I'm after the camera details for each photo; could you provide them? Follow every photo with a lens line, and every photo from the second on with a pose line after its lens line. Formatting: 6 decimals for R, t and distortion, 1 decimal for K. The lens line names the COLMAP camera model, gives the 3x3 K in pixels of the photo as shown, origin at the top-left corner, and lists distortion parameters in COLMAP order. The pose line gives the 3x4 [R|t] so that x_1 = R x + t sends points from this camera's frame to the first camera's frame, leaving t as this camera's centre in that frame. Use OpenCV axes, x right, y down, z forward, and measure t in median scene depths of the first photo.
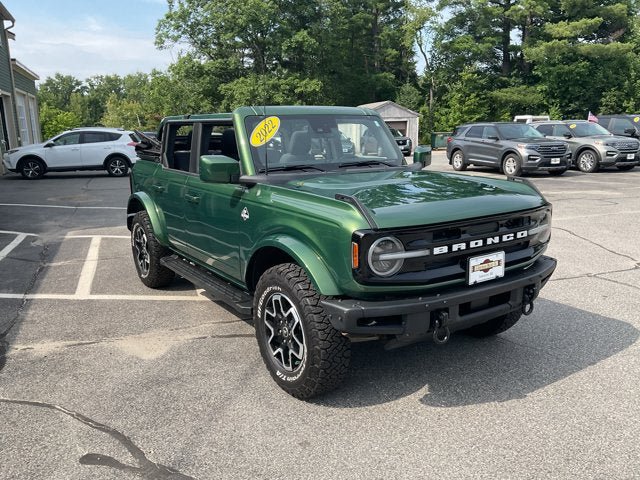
lens RADIAL K [[533.3, 0, 316.9], [0, 533.3, 231.4], [0, 0, 1]] dist [0.064358, -0.128345]
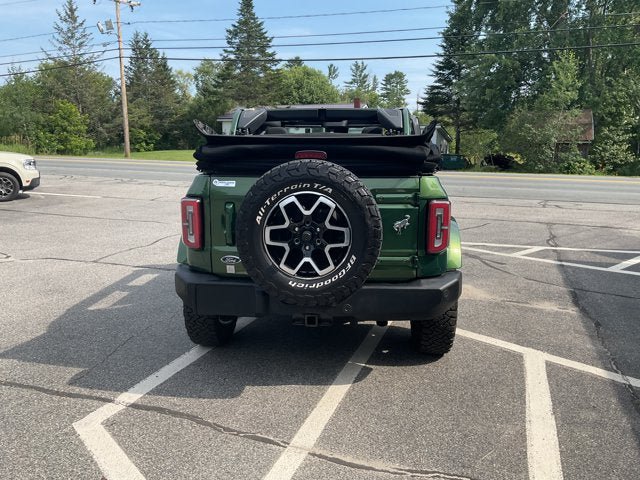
lens RADIAL K [[533.3, 0, 316.9], [0, 533.3, 231.4], [0, 0, 1]] dist [0.064358, -0.128345]
pose [[-0.779604, -0.085406, 0.620423, -0.845817], [0.132627, 0.945674, 0.296835, -0.376113], [-0.612069, 0.313699, -0.725923, 2.164937]]
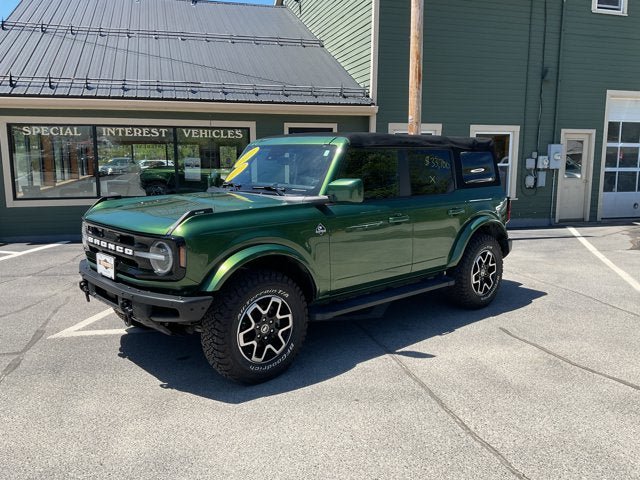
lens RADIAL K [[544.5, 0, 316.2], [0, 544.5, 240.3], [0, 0, 1]] dist [0.065843, -0.114270]
pose [[0.147912, 0.172154, -0.973902, 1.225424], [-0.197530, 0.970035, 0.141471, -0.203346], [0.969074, 0.171450, 0.177486, 0.925688]]
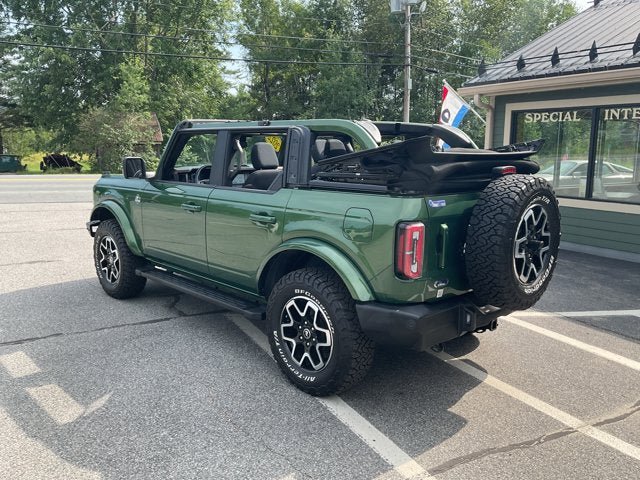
lens RADIAL K [[533.3, 0, 316.9], [0, 533.3, 231.4], [0, 0, 1]] dist [0.064358, -0.128345]
pose [[-0.983825, 0.036107, -0.175458, 0.049161], [-0.027483, 0.937455, 0.347020, -0.442932], [0.177013, 0.346228, -0.921299, 2.319206]]
